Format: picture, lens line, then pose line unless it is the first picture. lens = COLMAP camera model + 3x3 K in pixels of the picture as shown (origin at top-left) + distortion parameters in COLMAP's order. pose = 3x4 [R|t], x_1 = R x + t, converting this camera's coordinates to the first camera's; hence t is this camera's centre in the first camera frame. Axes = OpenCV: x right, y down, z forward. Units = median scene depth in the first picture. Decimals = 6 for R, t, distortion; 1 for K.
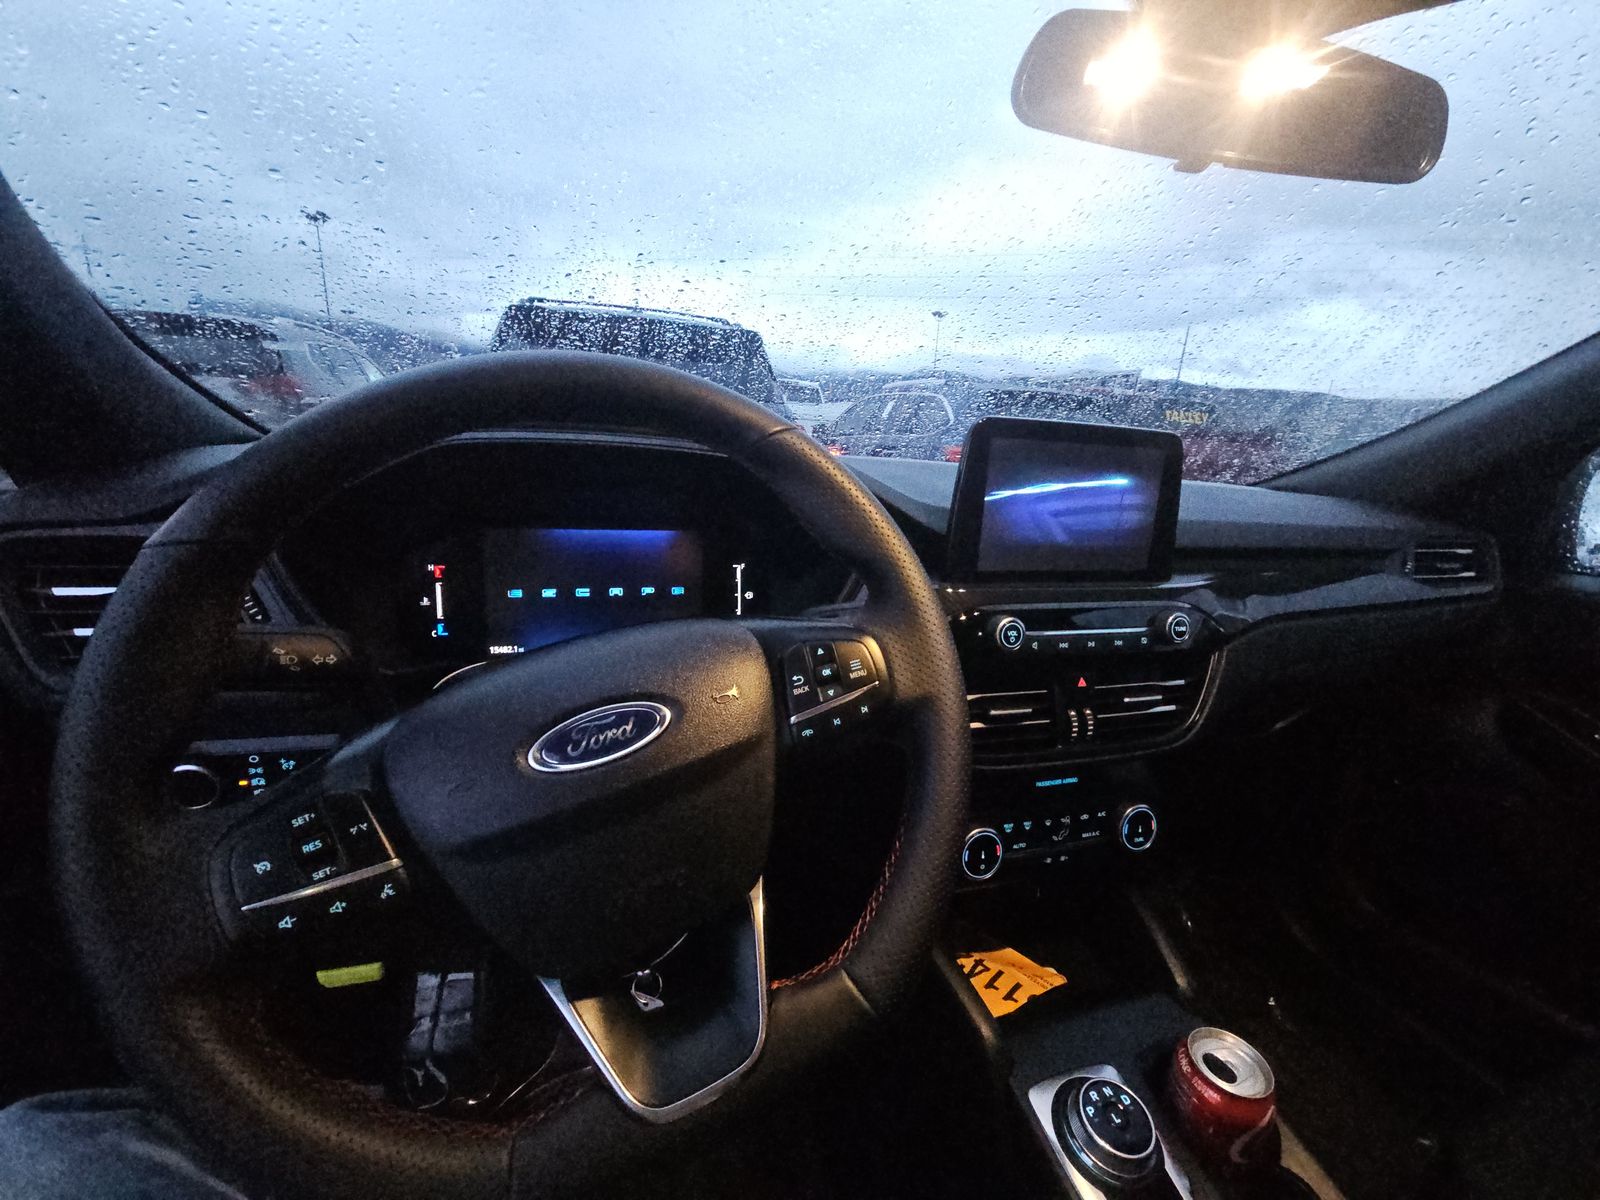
lens RADIAL K [[646.4, 0, 810.7], [0, 646.4, 599.6], [0, 0, 1]] dist [0.013766, -0.001751]
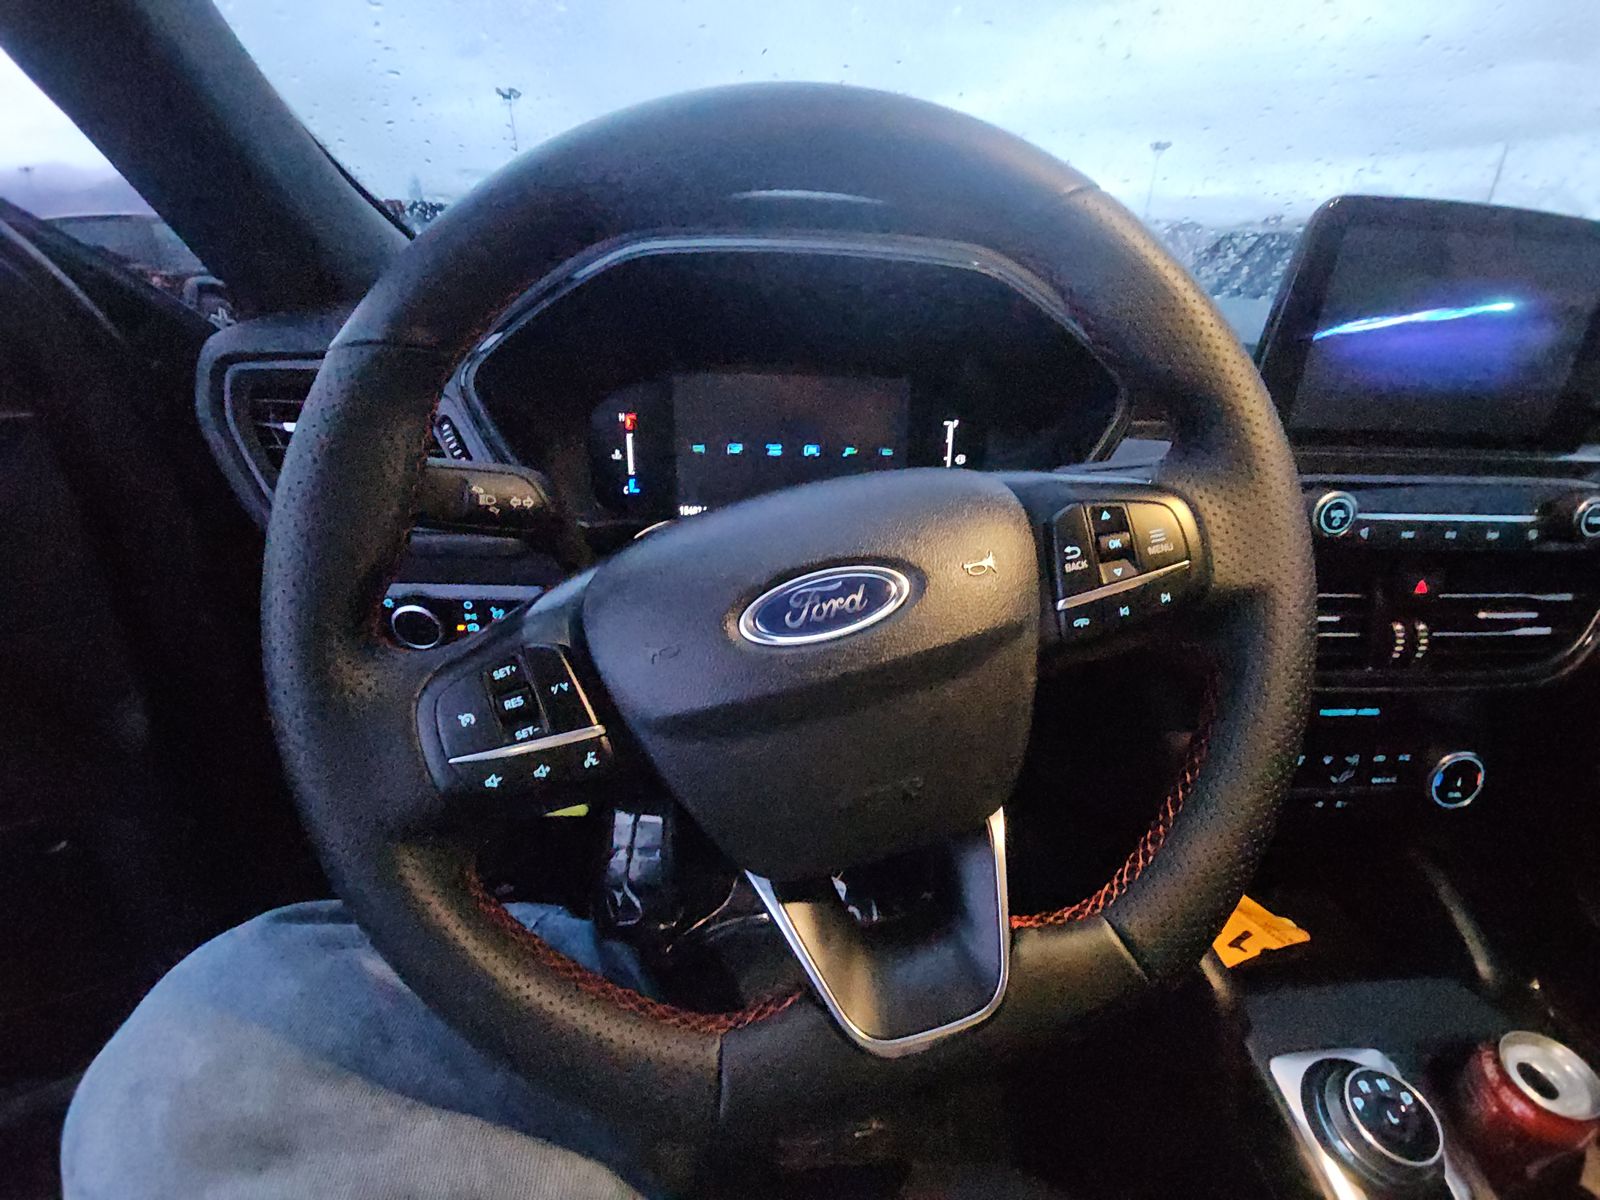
lens RADIAL K [[646.4, 0, 810.8], [0, 646.4, 590.8], [0, 0, 1]] dist [0.013766, -0.001751]
pose [[0.970822, 0.066229, -0.230475, -0.110946], [-0.029793, 0.986970, 0.158120, 0.047772], [0.237944, -0.146640, 0.960145, 0.167571]]
